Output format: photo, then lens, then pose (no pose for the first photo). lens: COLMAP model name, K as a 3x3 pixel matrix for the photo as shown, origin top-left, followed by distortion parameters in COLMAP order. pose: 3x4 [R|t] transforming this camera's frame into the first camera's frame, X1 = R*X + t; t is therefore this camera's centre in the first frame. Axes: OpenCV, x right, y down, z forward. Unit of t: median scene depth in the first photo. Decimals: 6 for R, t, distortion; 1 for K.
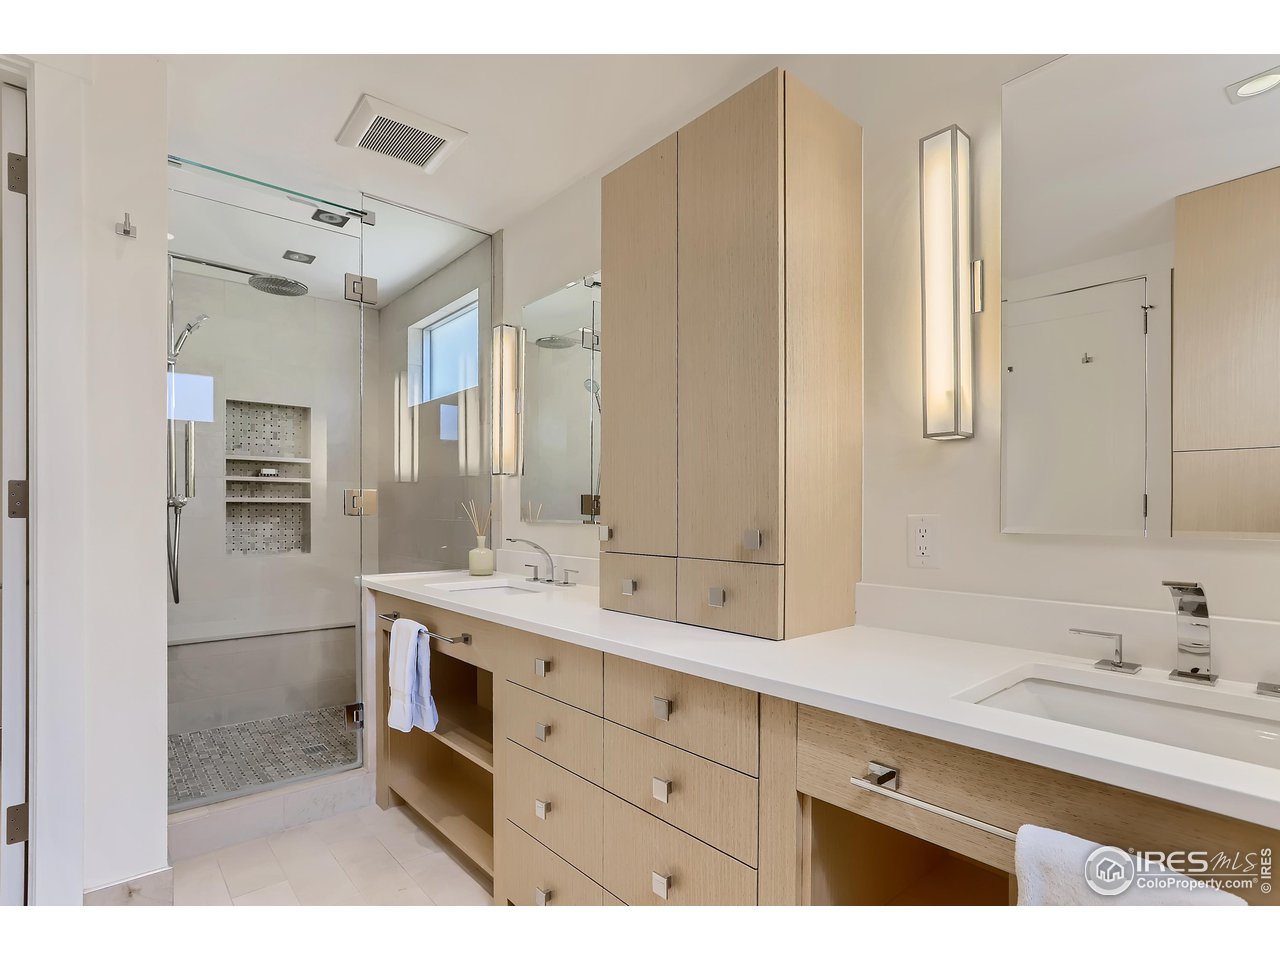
lens RADIAL K [[648.0, 0, 639.9], [0, 648.0, 521.4], [0, 0, 1]] dist [0.001170, 0.000130]
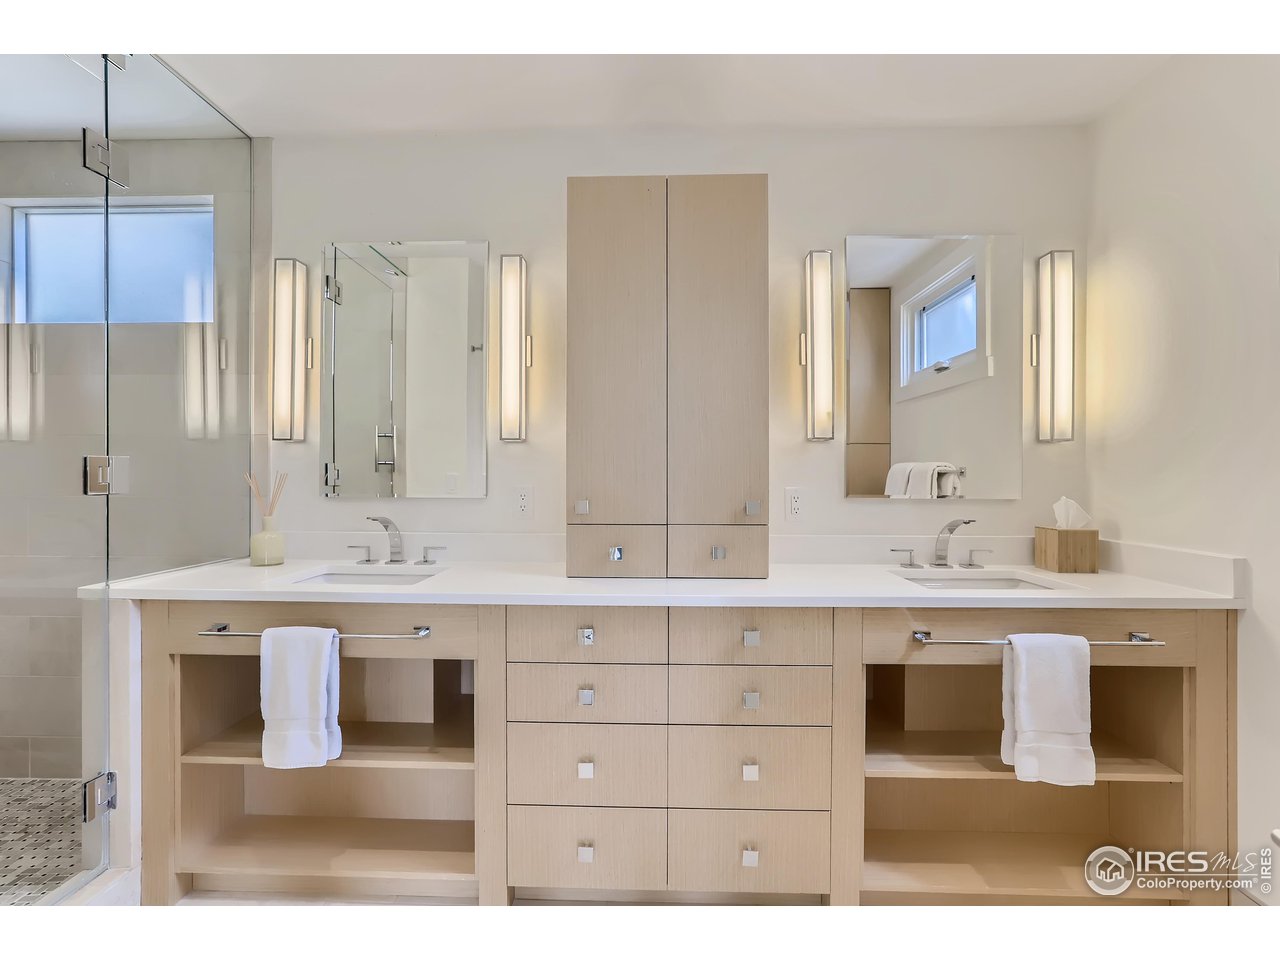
lens RADIAL K [[628.9, 0, 626.0], [0, 628.9, 484.2], [0, 0, 1]] dist [-0.000236, 0.000305]
pose [[0.681460, -0.010891, 0.731774, -0.836706], [0.010198, 0.999934, 0.005385, -0.027619], [-0.731784, 0.003793, 0.681526, 0.241047]]
